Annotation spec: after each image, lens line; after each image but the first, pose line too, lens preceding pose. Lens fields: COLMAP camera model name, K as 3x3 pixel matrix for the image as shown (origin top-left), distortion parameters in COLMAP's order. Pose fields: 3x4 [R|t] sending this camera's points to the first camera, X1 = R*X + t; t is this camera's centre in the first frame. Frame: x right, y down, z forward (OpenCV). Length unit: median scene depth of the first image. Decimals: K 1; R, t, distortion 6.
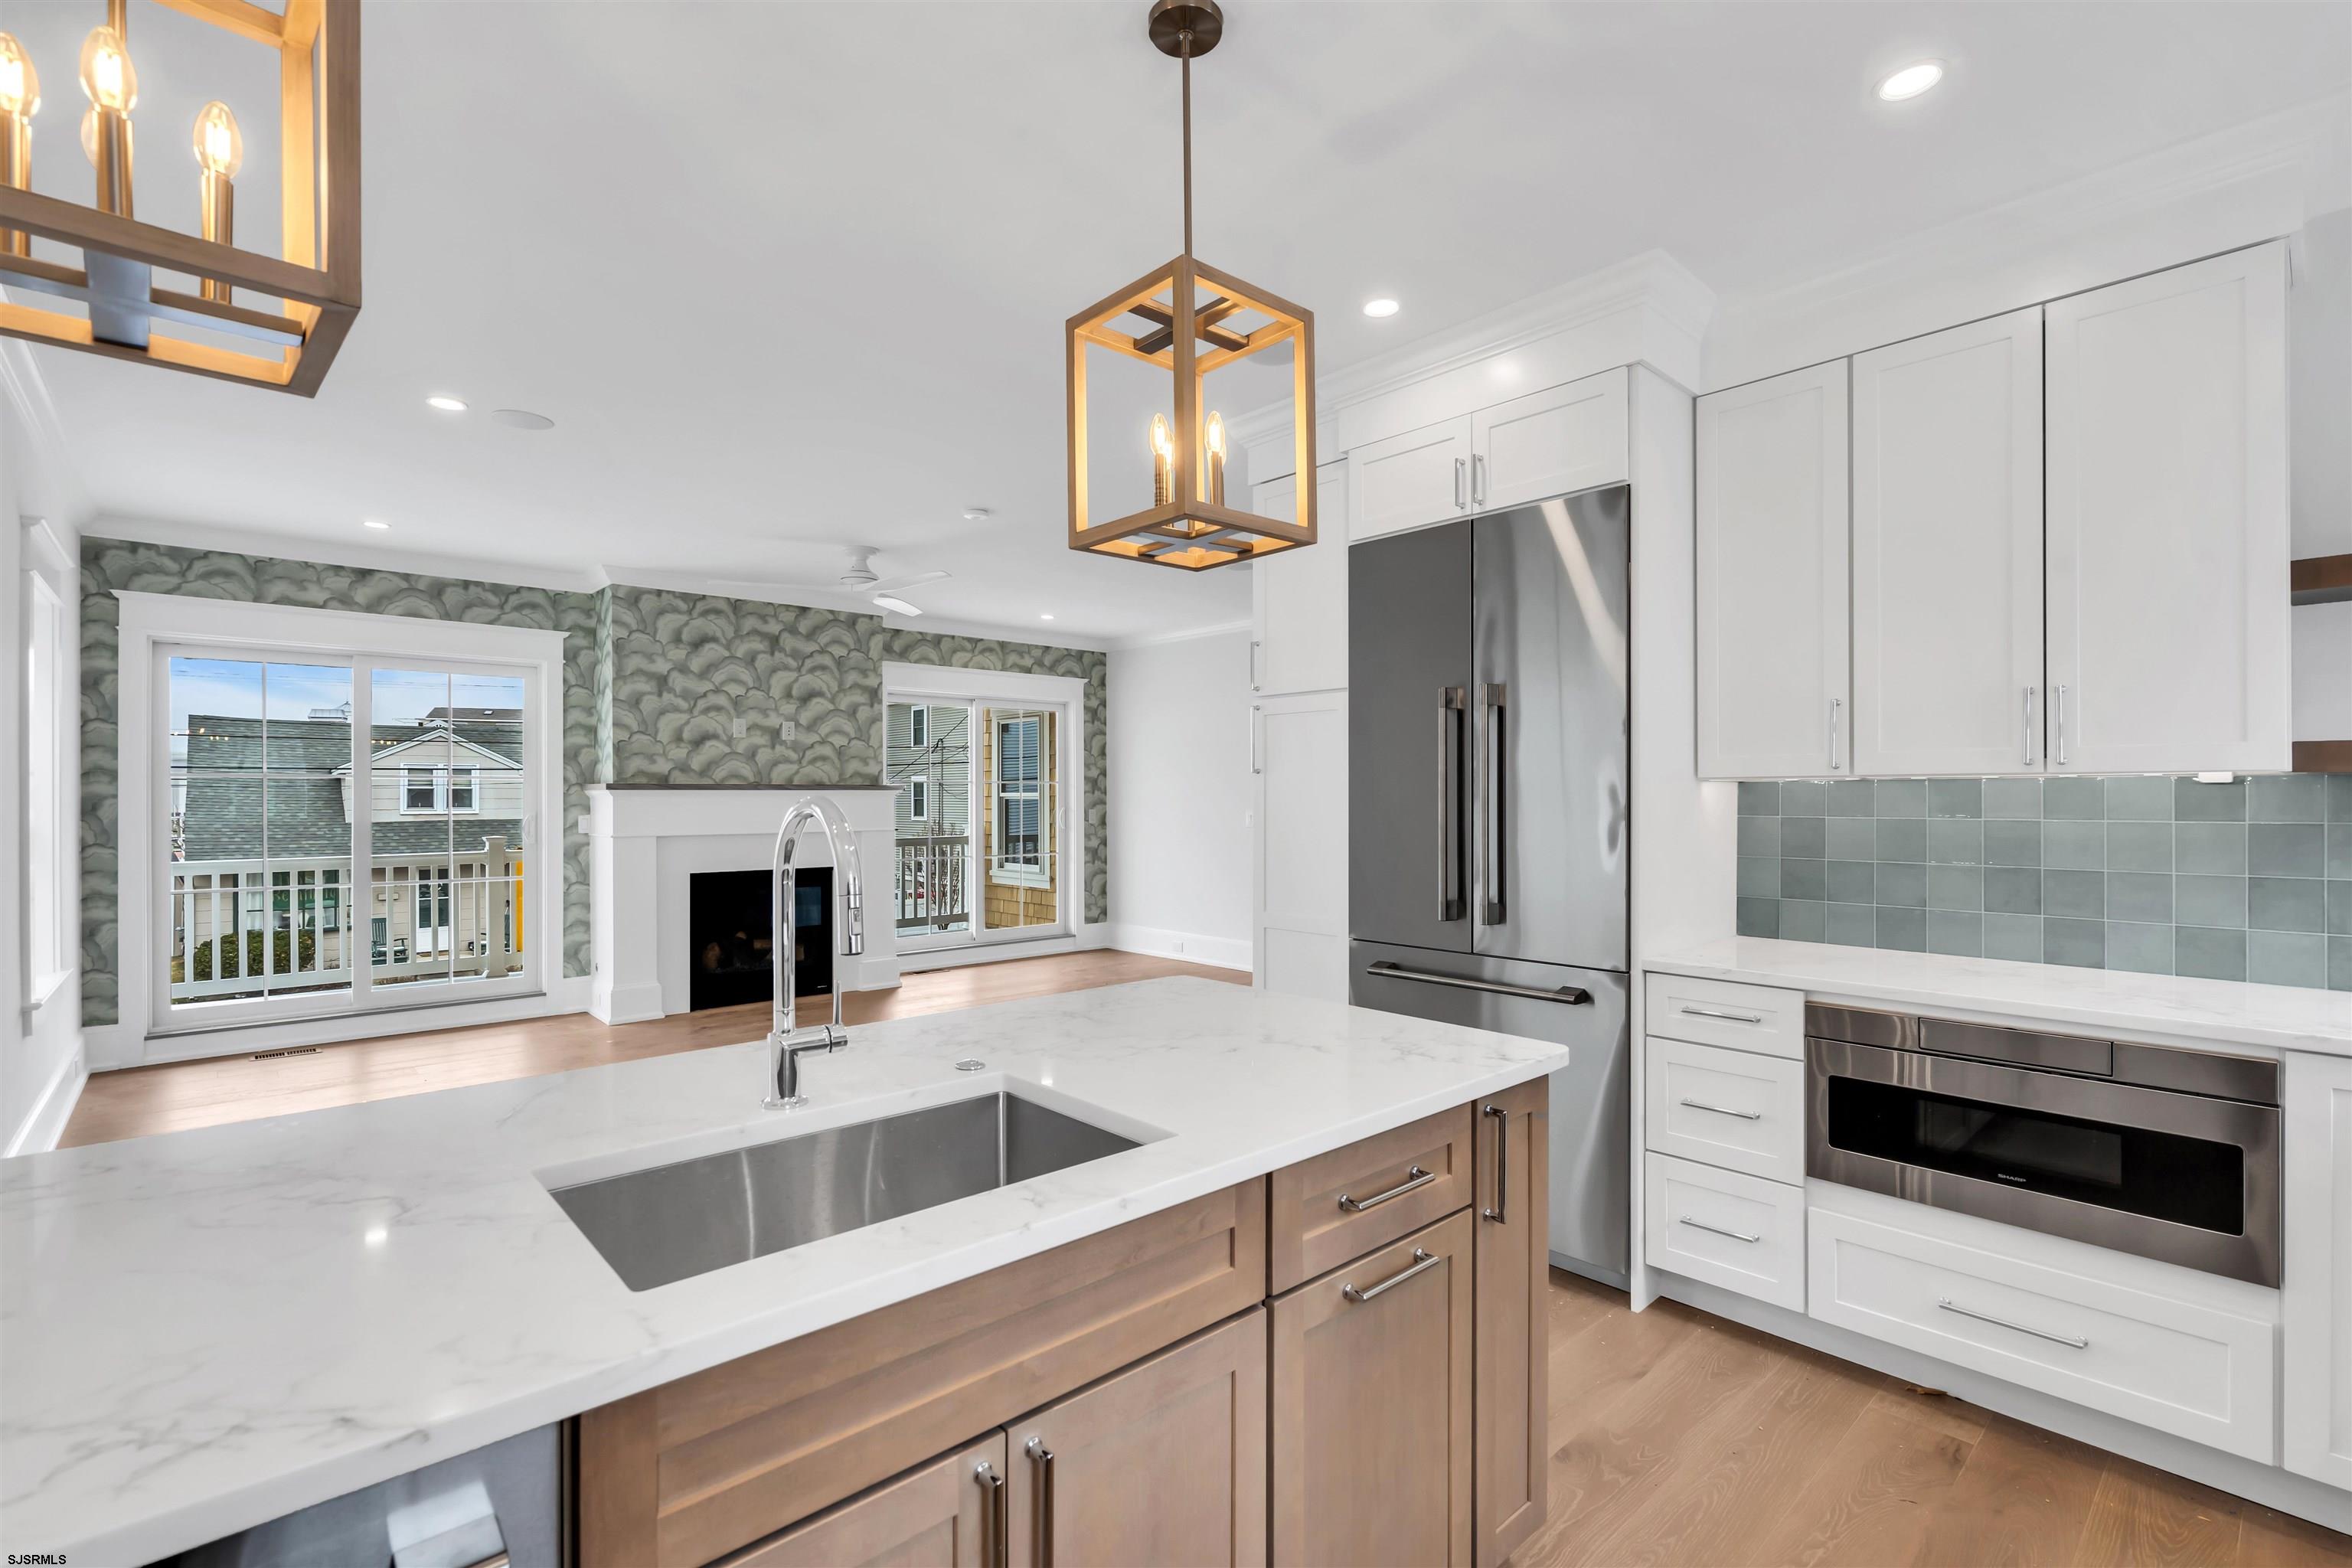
lens RADIAL K [[1066.0, 0, 1178.9], [0, 1066.0, 790.8], [0, 0, 1]] dist [-0.007155, 0.004138]
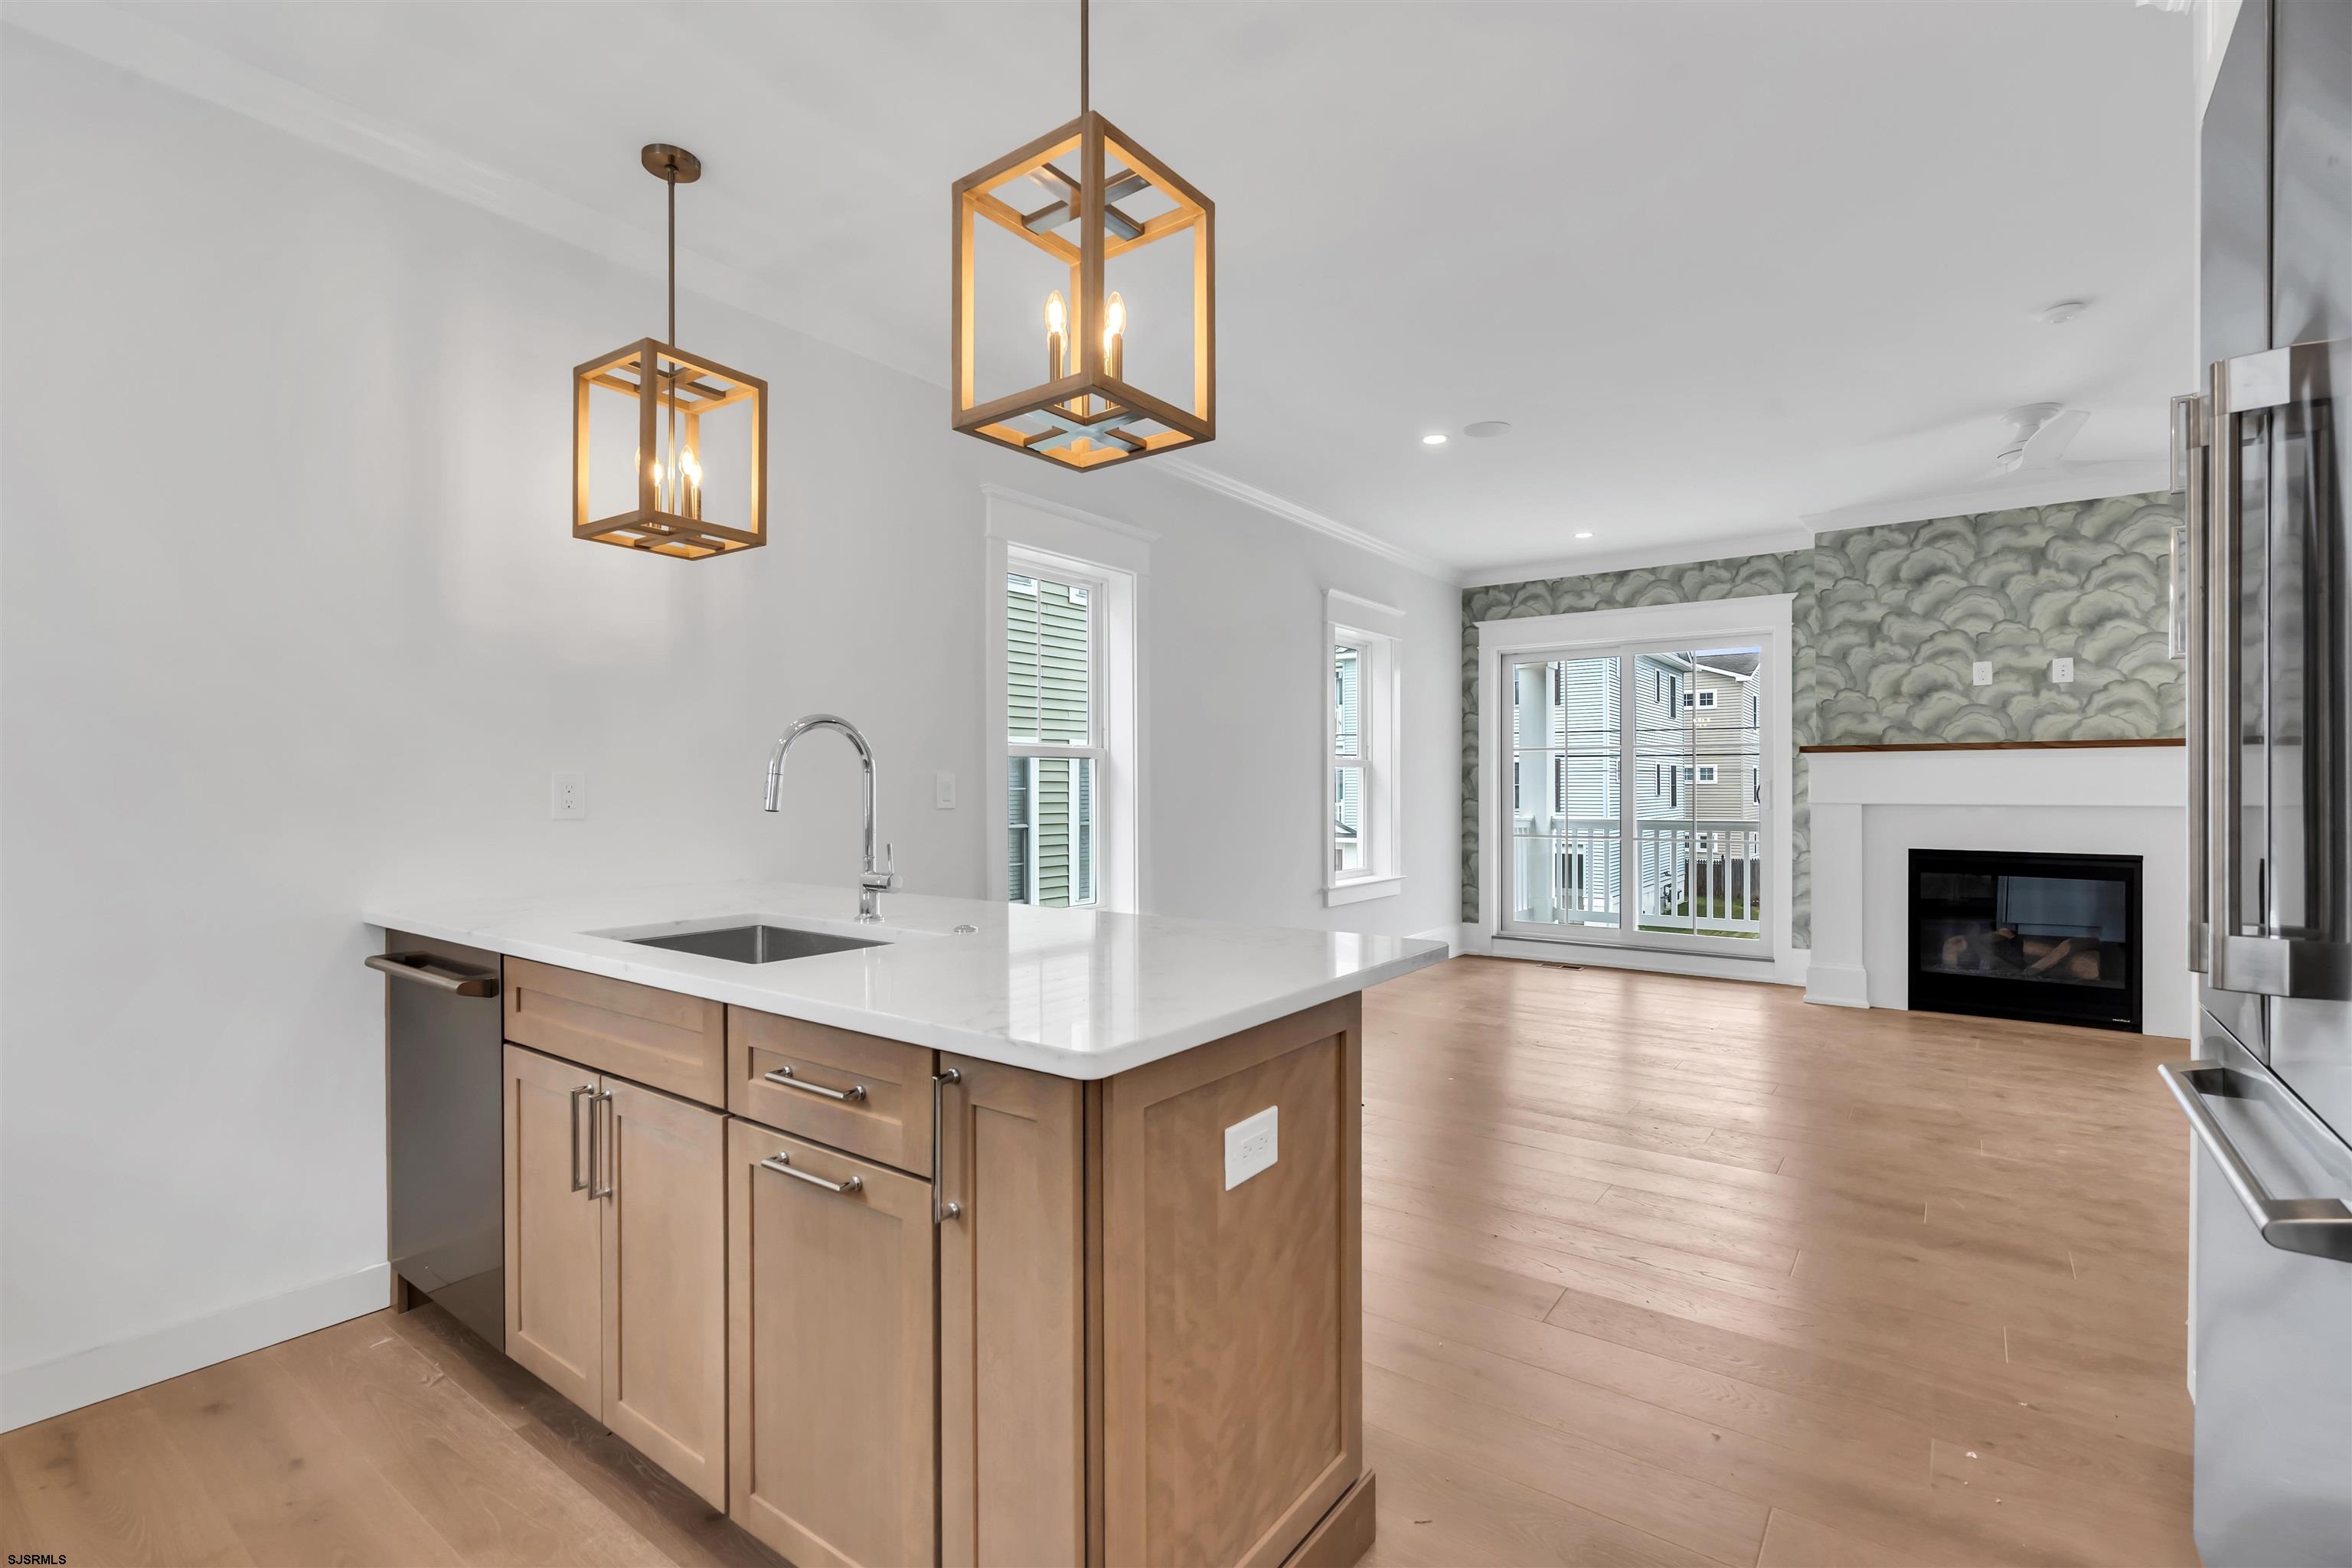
lens RADIAL K [[1066.0, 0, 1174.6], [0, 1066.0, 784.9], [0, 0, 1]] dist [-0.007155, 0.004138]
pose [[0.191450, -0.000938, -0.981502, 0.269247], [0.003774, 0.999993, -0.000219, 0.024216], [0.981495, -0.003662, 0.191452, 0.255189]]
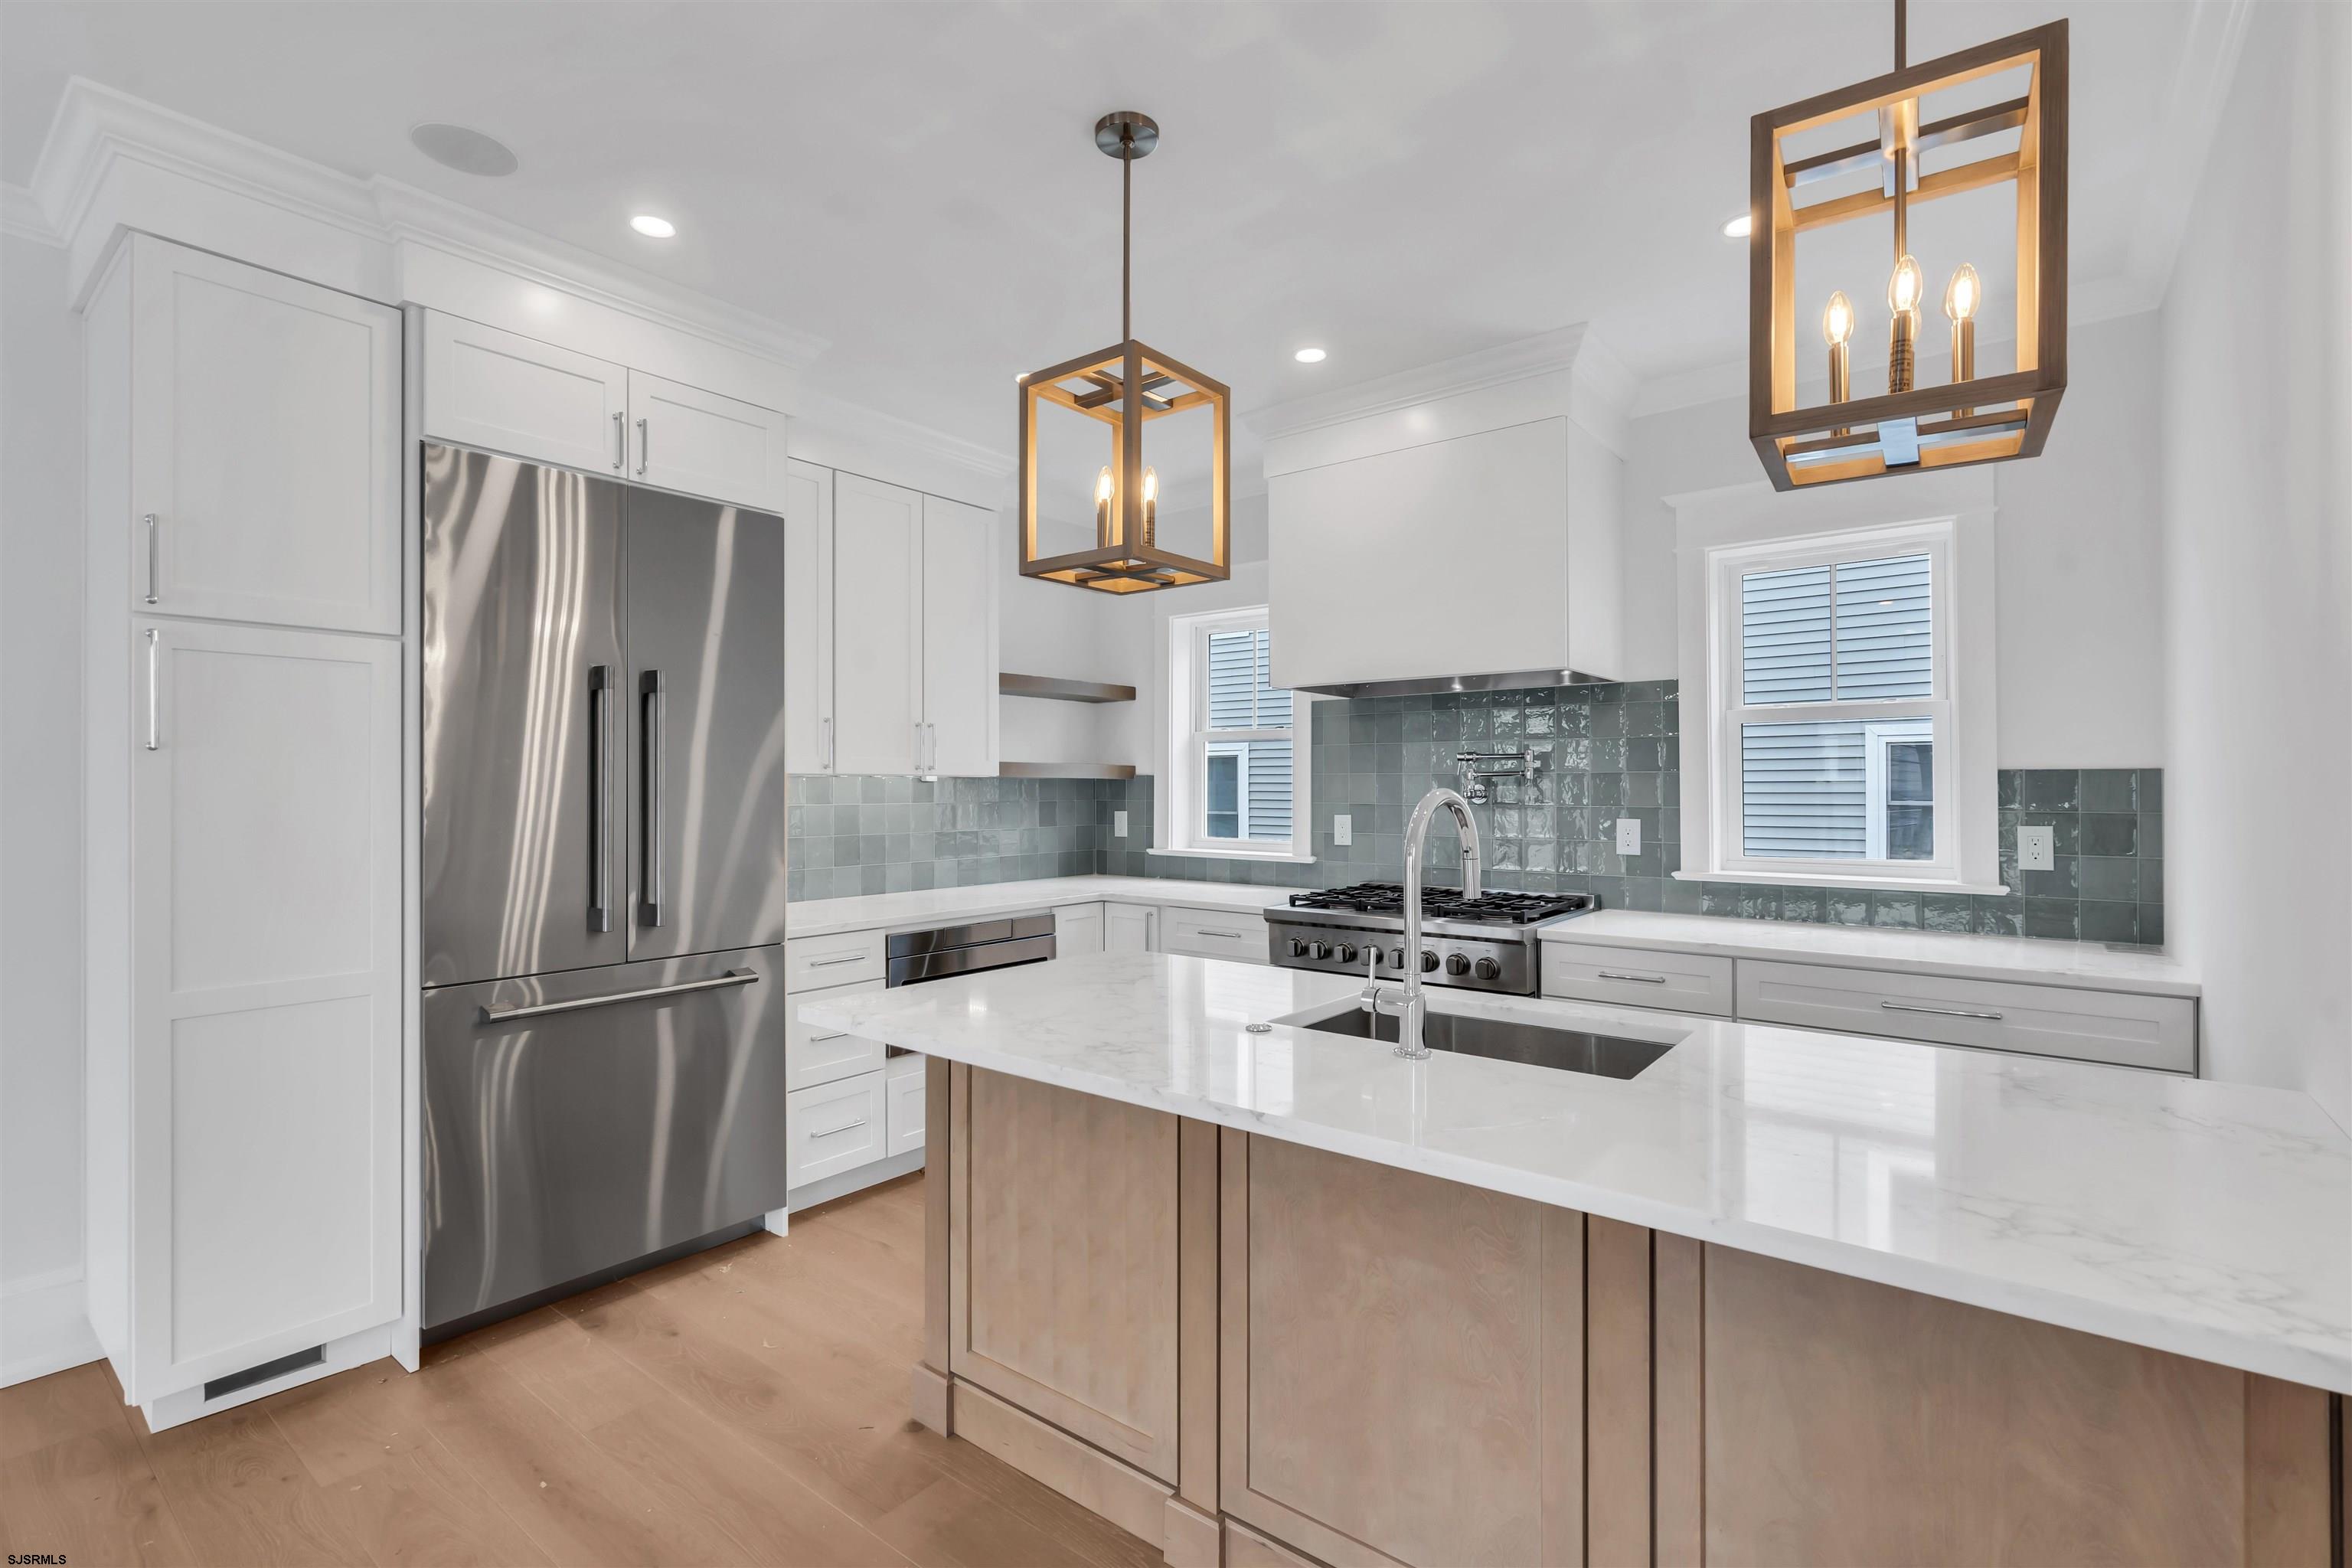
lens RADIAL K [[1066.0, 0, 1187.0], [0, 1066.0, 782.4], [0, 0, 1]] dist [-0.007155, 0.004138]
pose [[-0.168511, 0.004830, 0.985688, -0.327712], [-0.004407, 0.999974, -0.005654, 0.000597], [-0.985690, -0.005297, -0.168485, 0.318766]]
